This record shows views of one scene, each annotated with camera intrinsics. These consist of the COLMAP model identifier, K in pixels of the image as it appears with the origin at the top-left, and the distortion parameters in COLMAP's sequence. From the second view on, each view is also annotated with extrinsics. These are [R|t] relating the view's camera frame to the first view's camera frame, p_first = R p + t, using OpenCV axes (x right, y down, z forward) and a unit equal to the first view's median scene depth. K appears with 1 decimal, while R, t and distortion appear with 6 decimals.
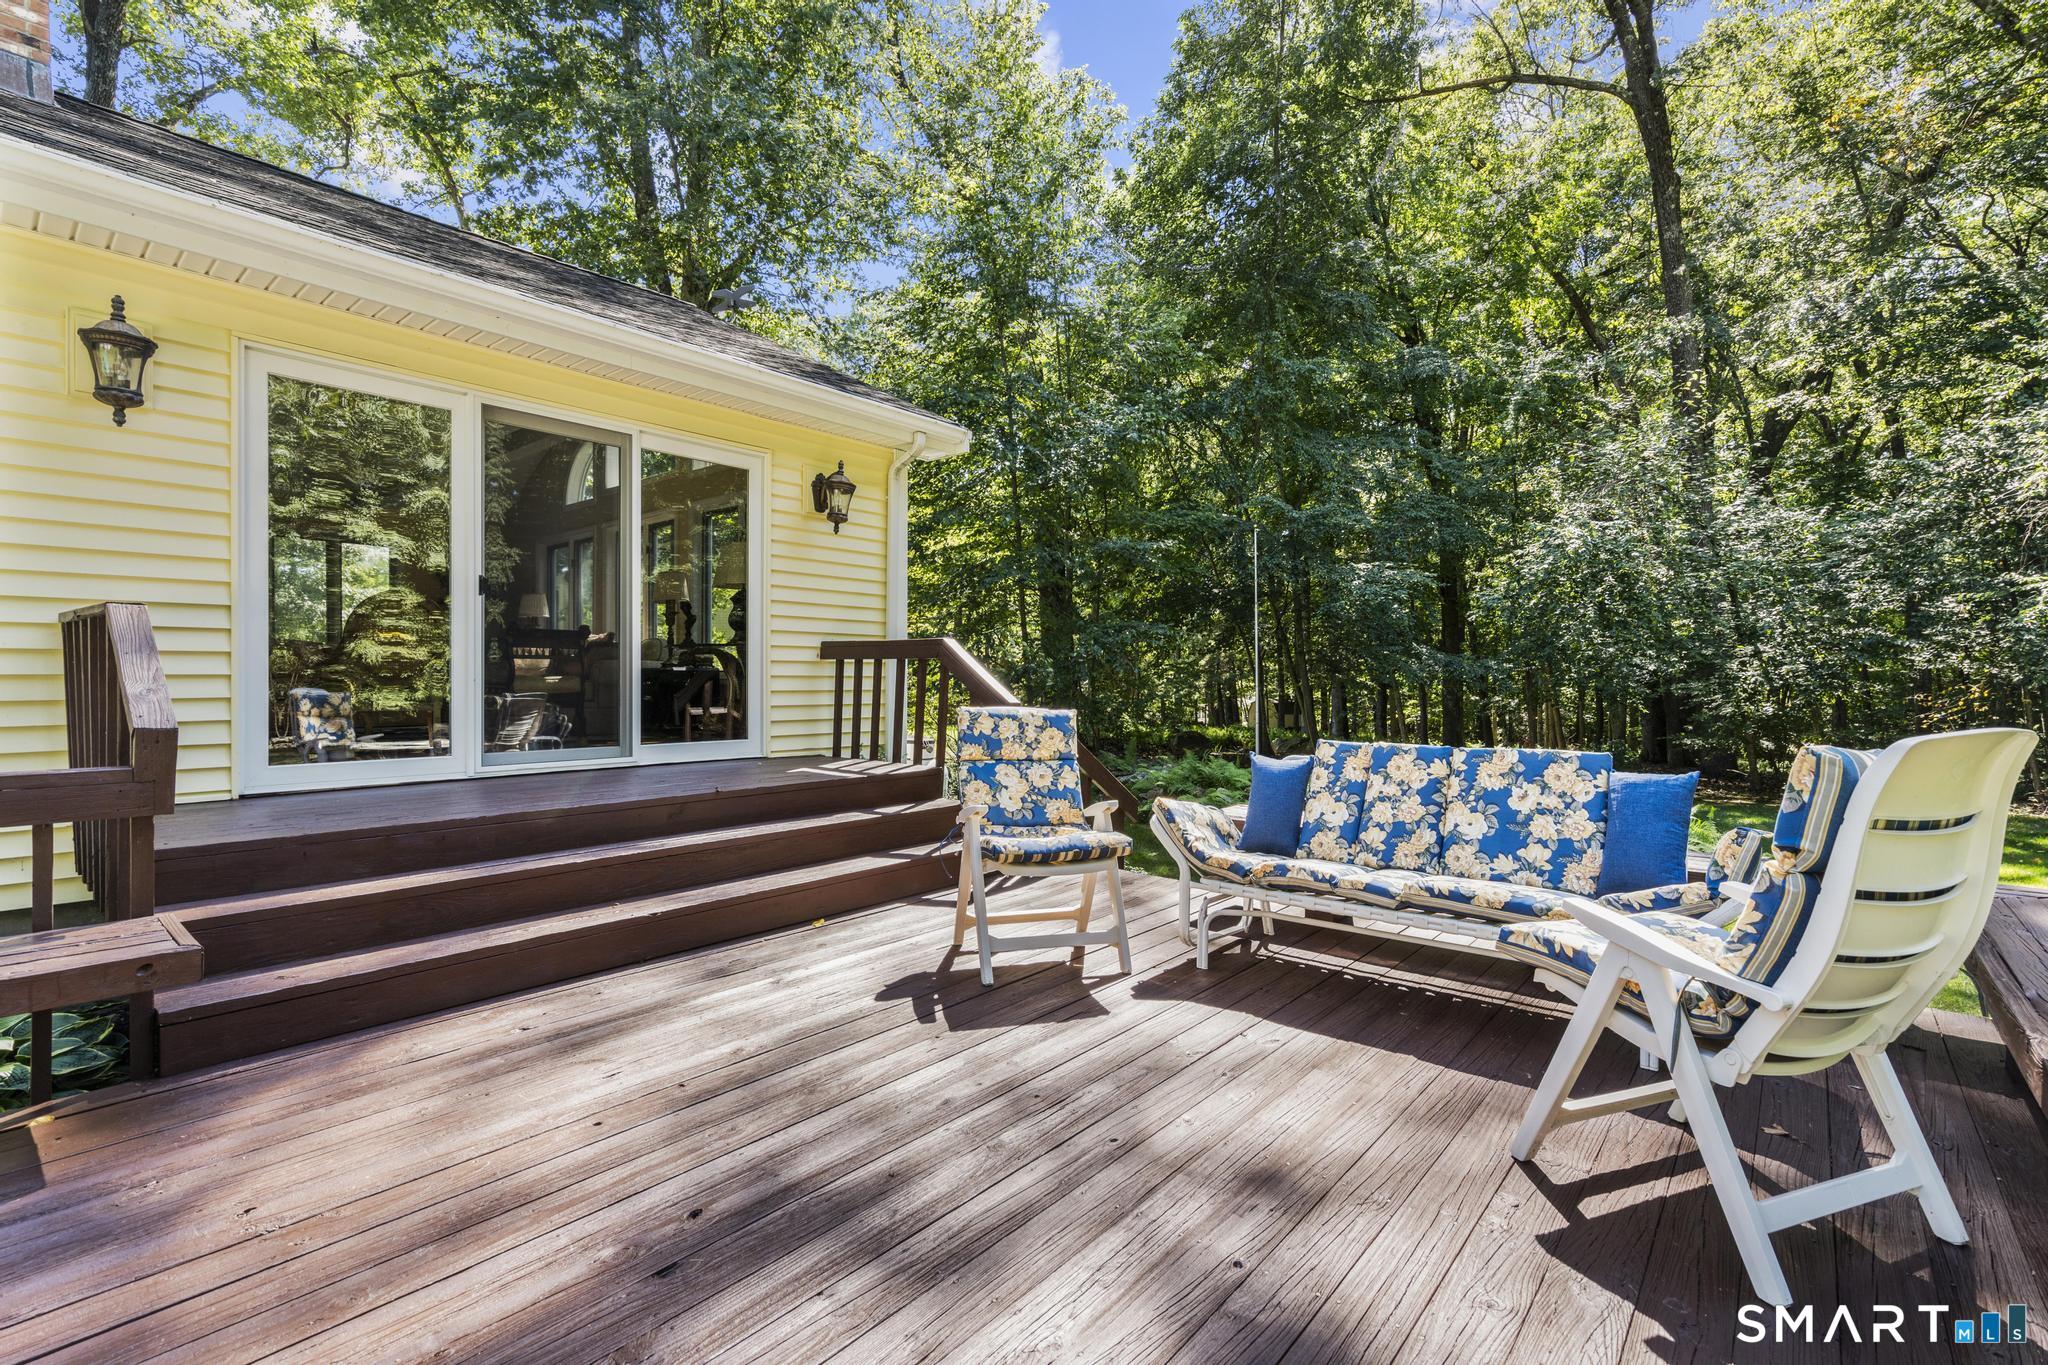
lens RADIAL K [[961.8, 0, 1024.0], [0, 961.8, 682.5], [0, 0, 1]] dist [-0.000799, 0.004341]
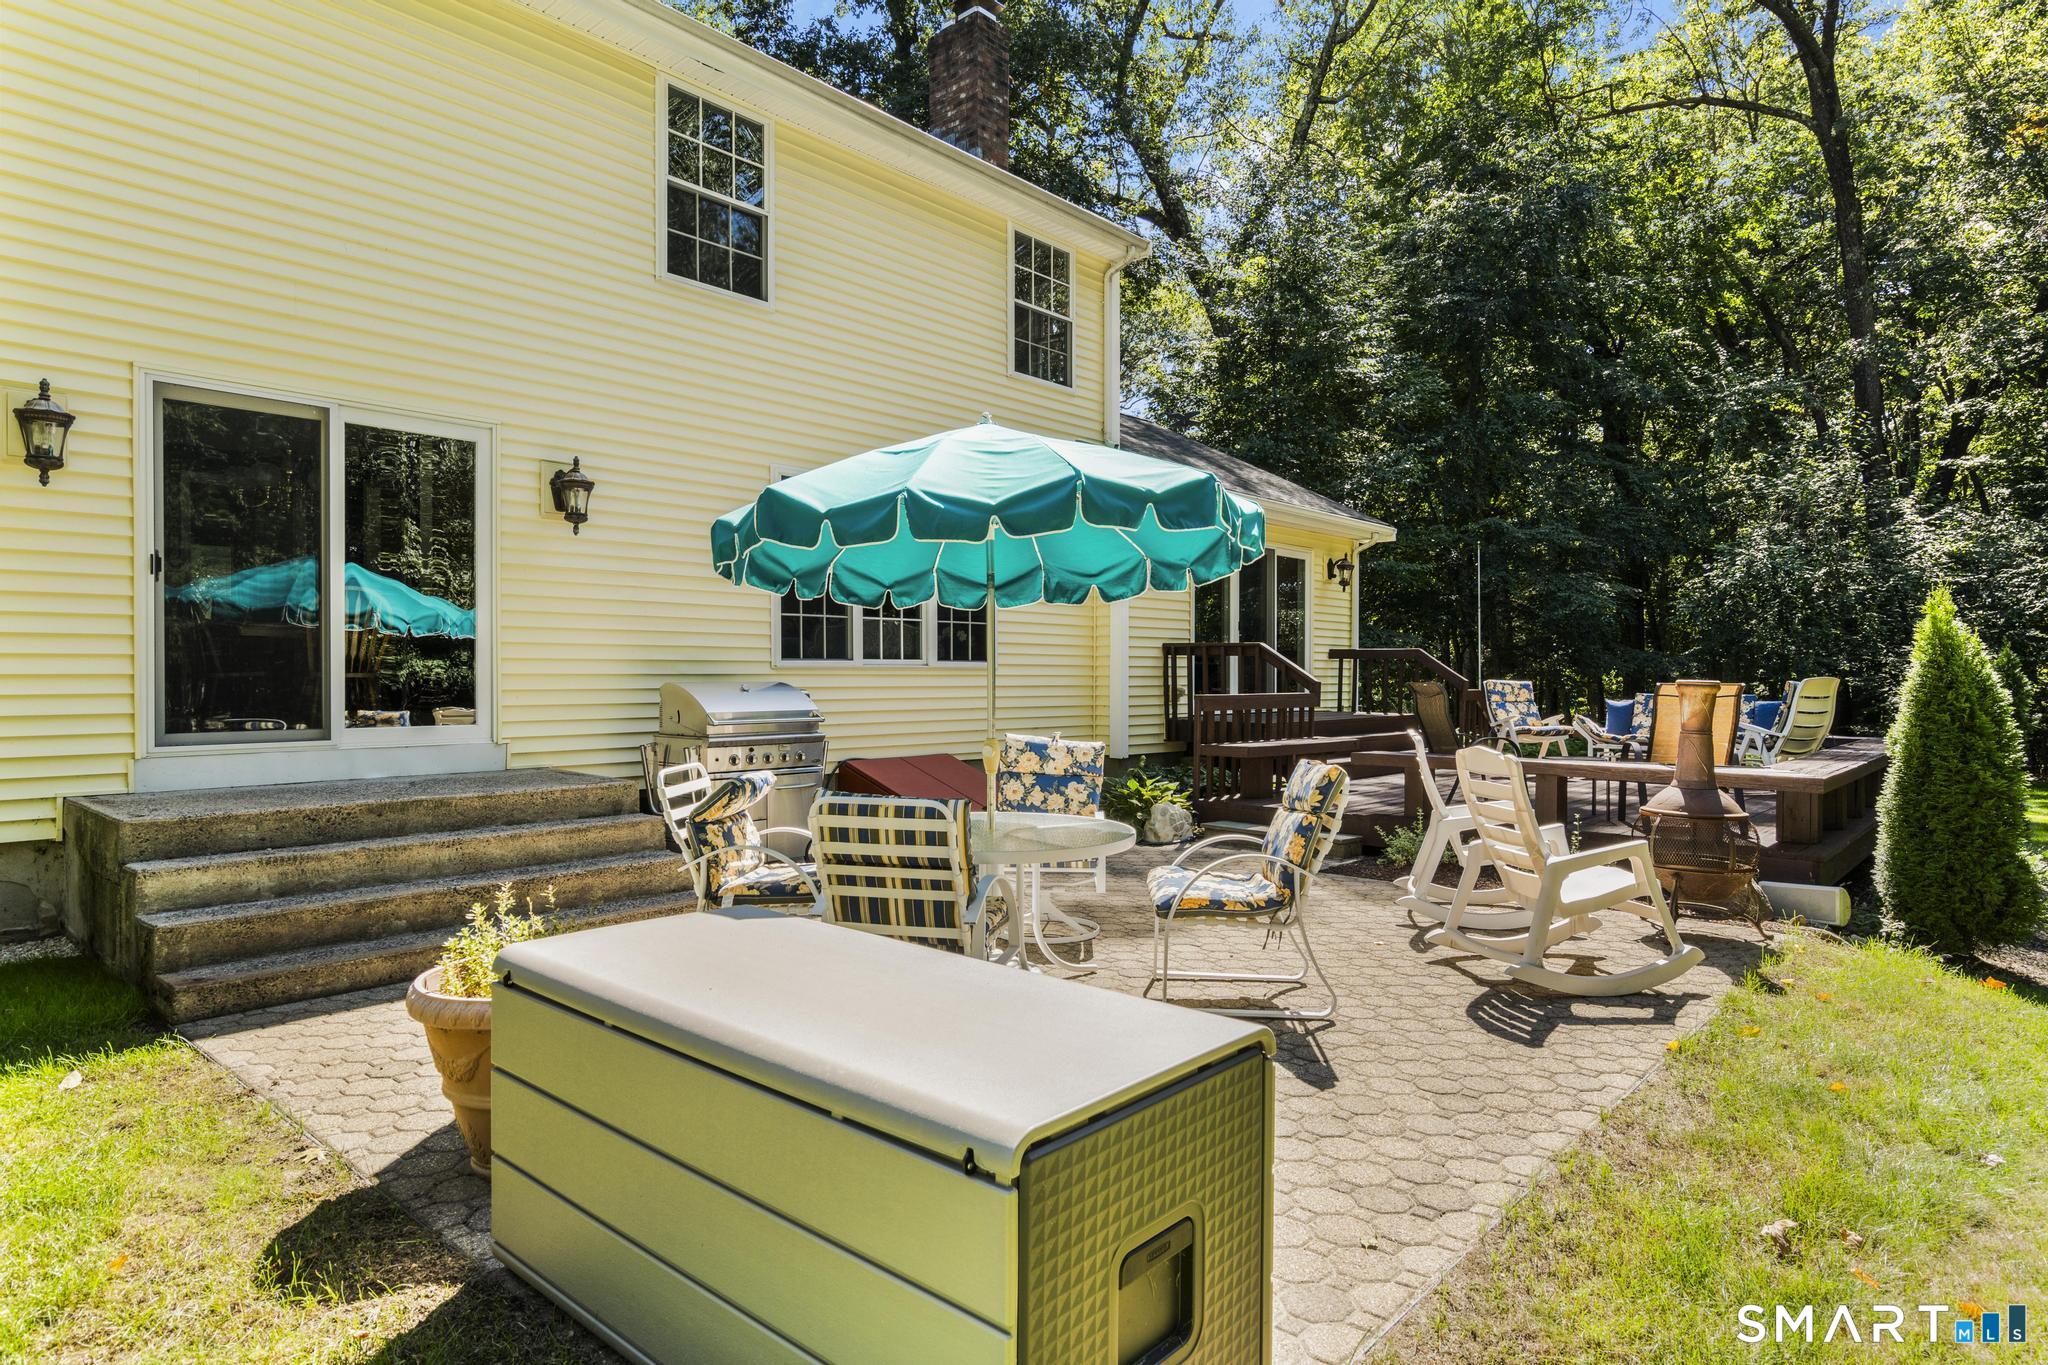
lens RADIAL K [[1180.2, 0, 1024.0], [0, 1180.2, 682.5], [0, 0, 1]] dist [0.016976, -0.000912]
pose [[0.999210, 0.000447, -0.039730, -1.144002], [-0.000285, 0.999992, 0.004081, 0.019584], [0.039732, -0.004067, 0.999202, -2.103028]]
